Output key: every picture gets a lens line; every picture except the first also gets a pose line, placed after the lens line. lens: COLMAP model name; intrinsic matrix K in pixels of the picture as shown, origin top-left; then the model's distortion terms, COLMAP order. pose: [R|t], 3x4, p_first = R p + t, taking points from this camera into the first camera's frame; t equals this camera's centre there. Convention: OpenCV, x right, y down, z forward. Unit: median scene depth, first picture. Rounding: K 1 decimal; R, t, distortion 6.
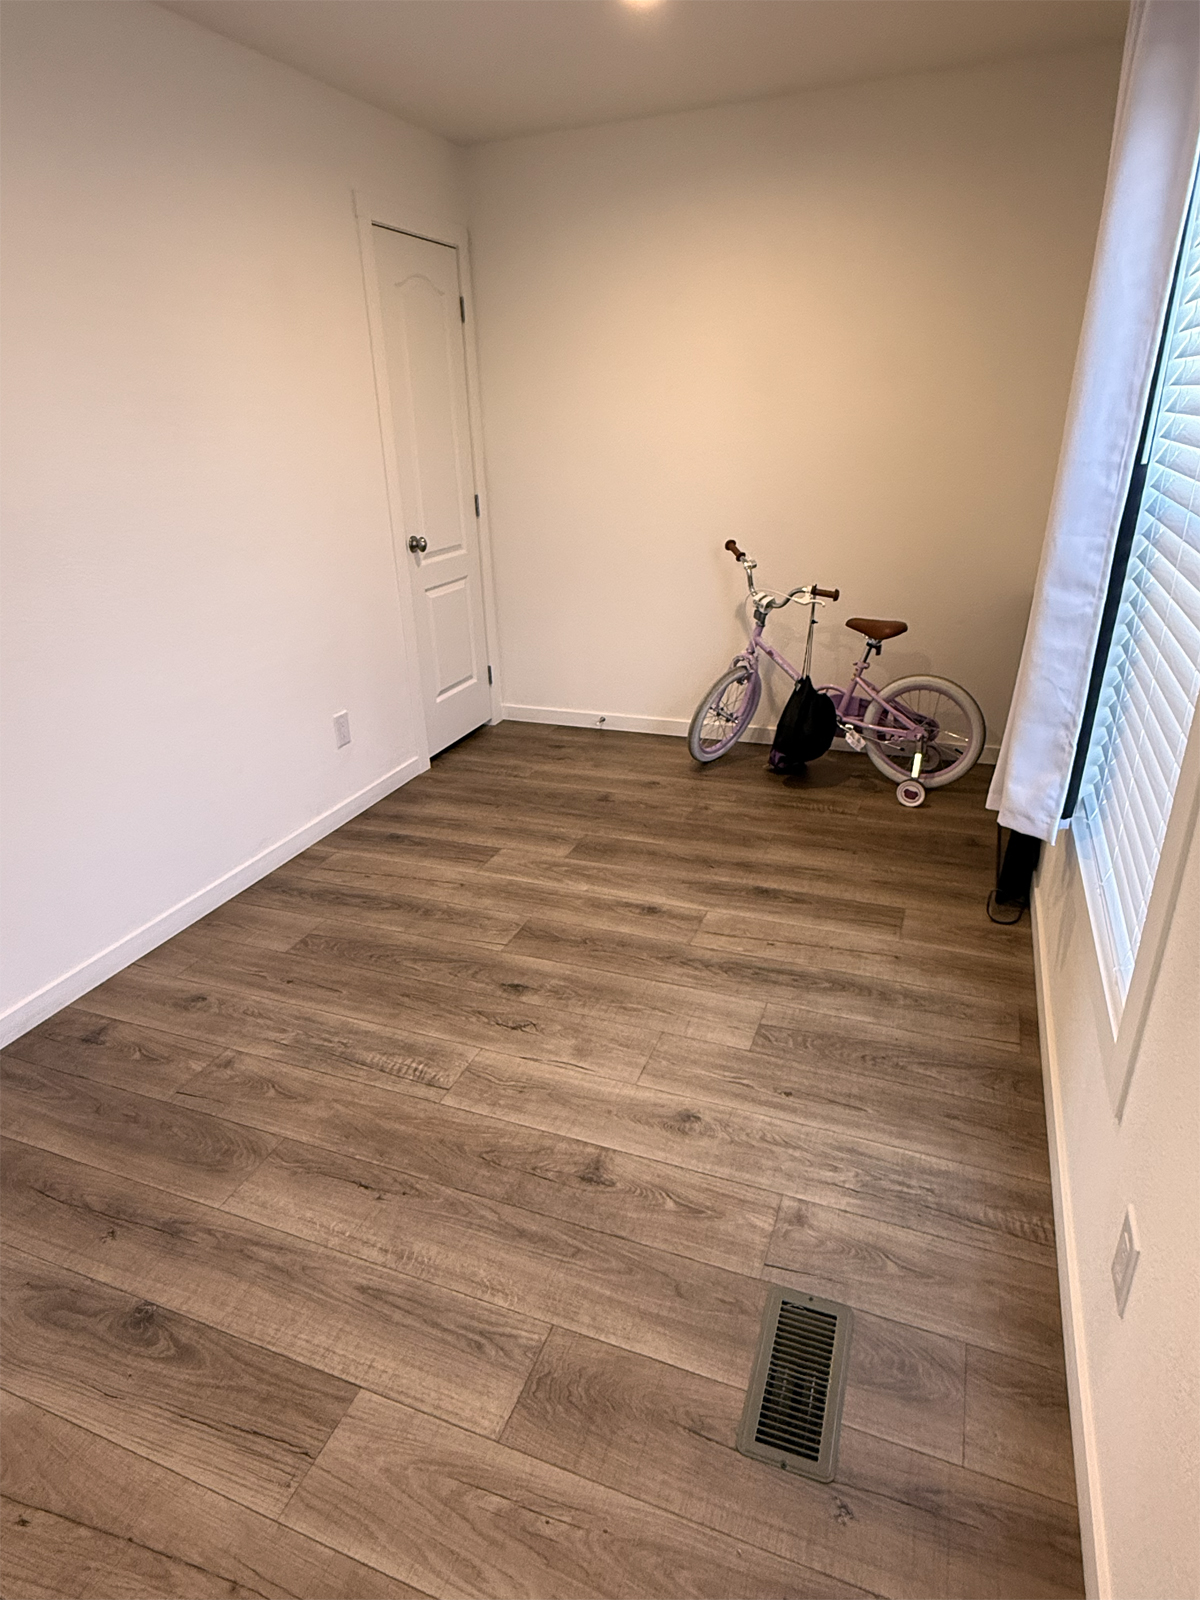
lens RADIAL K [[873.8, 0, 600.0], [0, 873.8, 800.0], [0, 0, 1]] dist [0.015807, -0.005372]
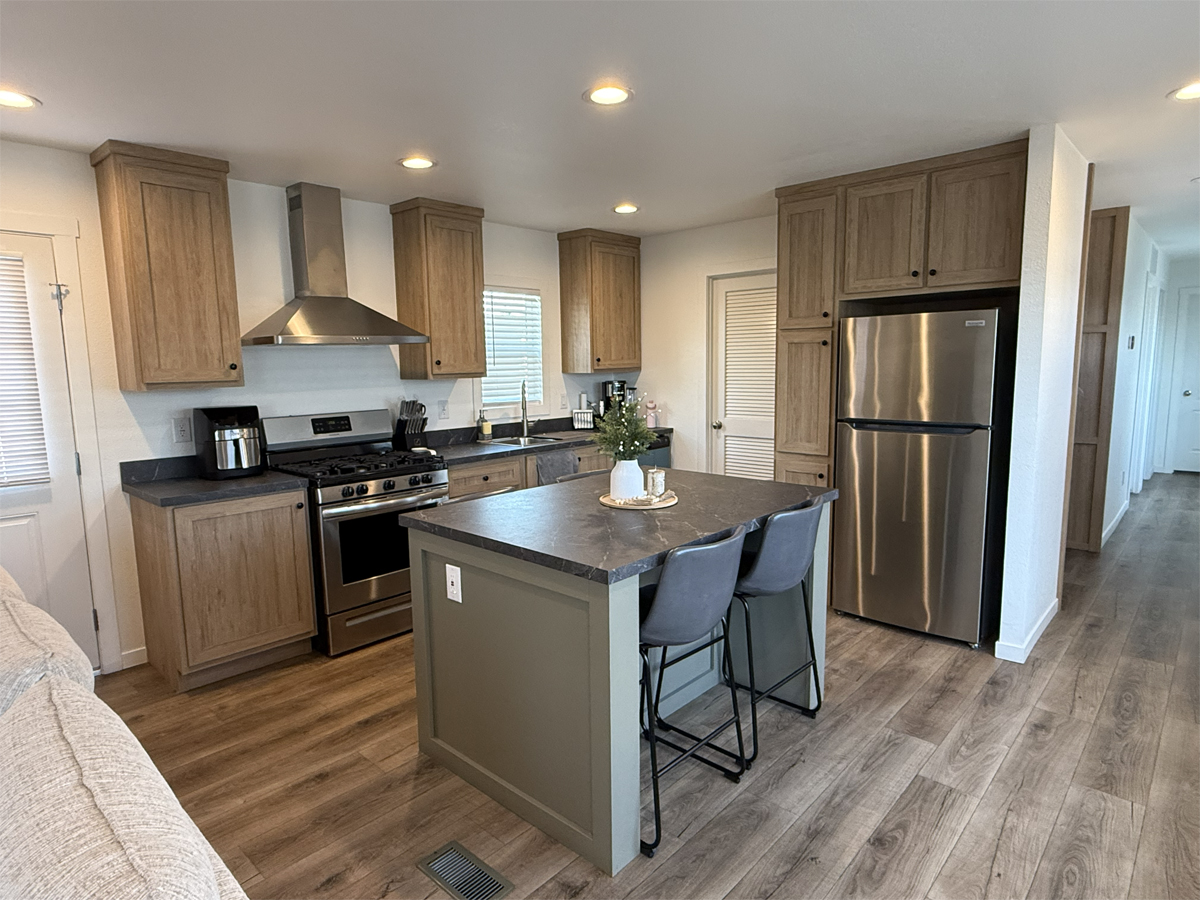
lens RADIAL K [[682.2, 0, 600.0], [0, 682.2, 450.0], [0, 0, 1]] dist [0.019868, -0.000606]
pose [[0.366933, -0.085007, 0.926355, -0.956006], [0.372762, 0.925806, -0.062696, -0.117680], [-0.852296, 0.368316, 0.371396, 0.346499]]
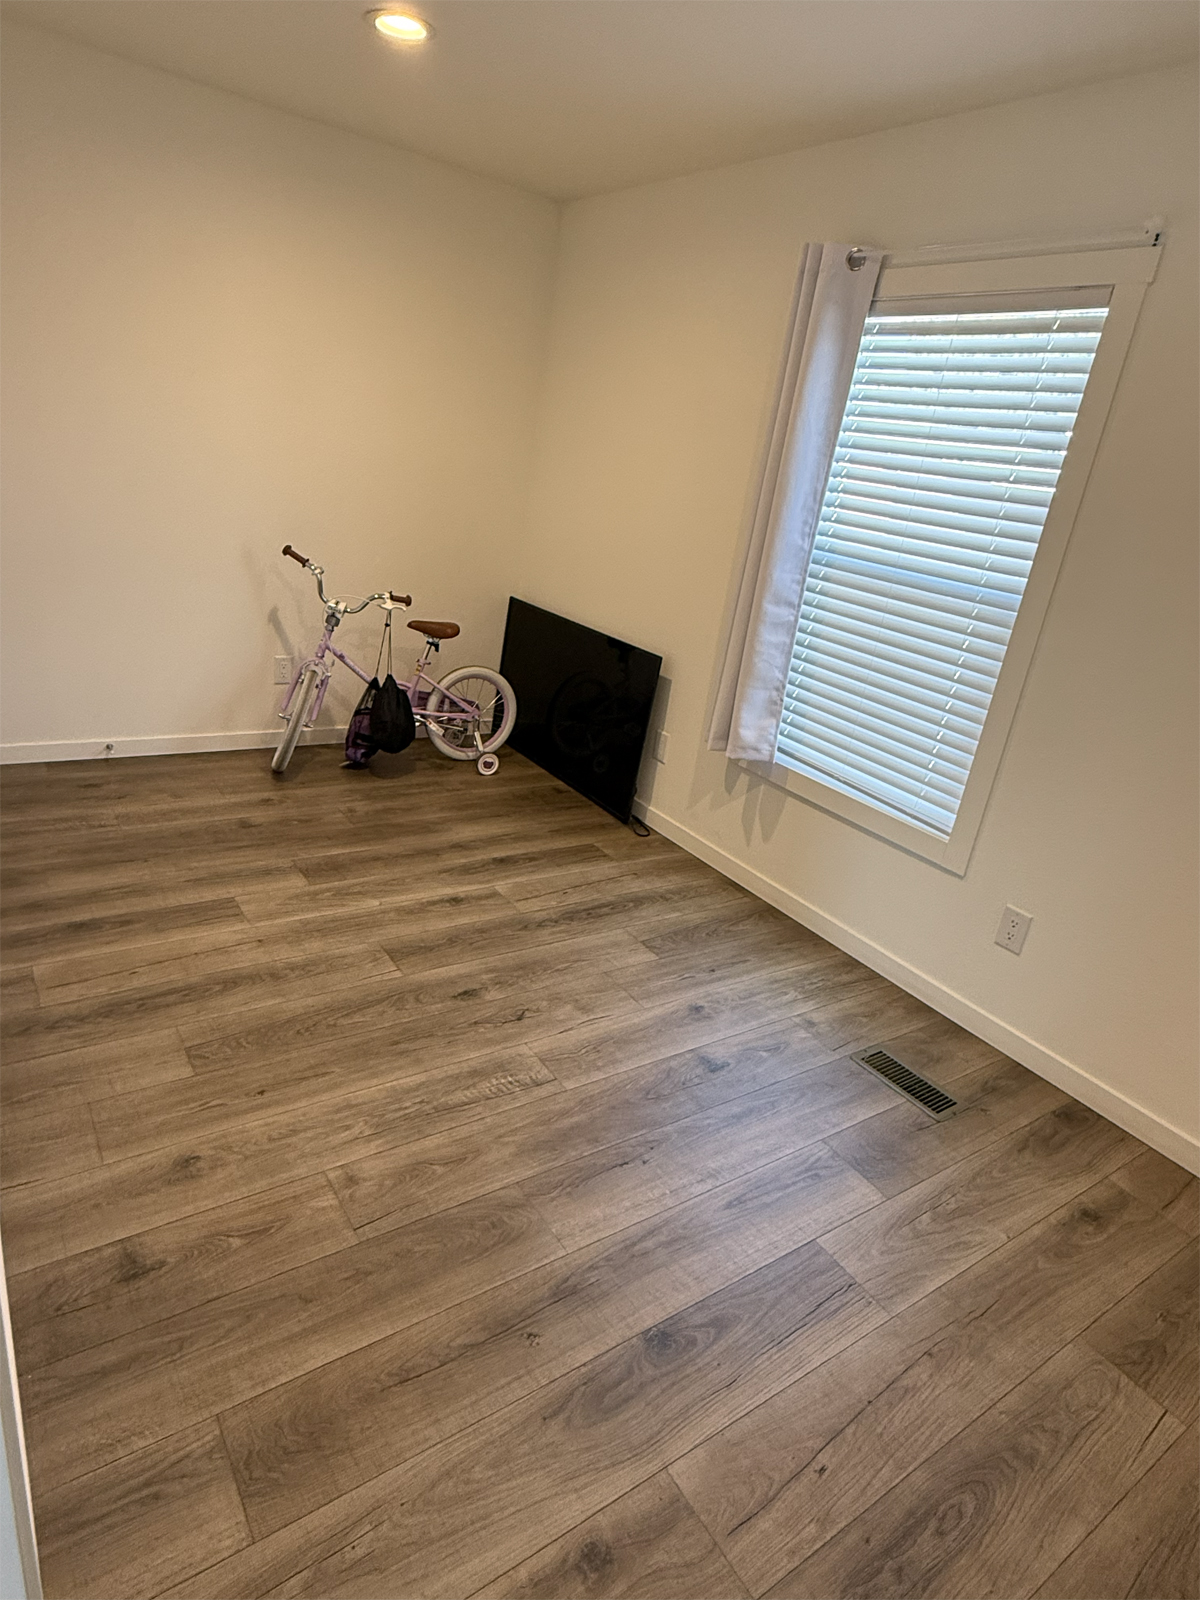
lens RADIAL K [[860.0, 0, 553.0], [0, 860.0, 837.5], [0, 0, 1]] dist [0.003580, -0.000087]
pose [[0.591031, -0.225388, 0.774521, -0.626101], [0.180813, 0.972756, 0.145098, -0.076014], [-0.786122, 0.054286, 0.615682, 0.226665]]
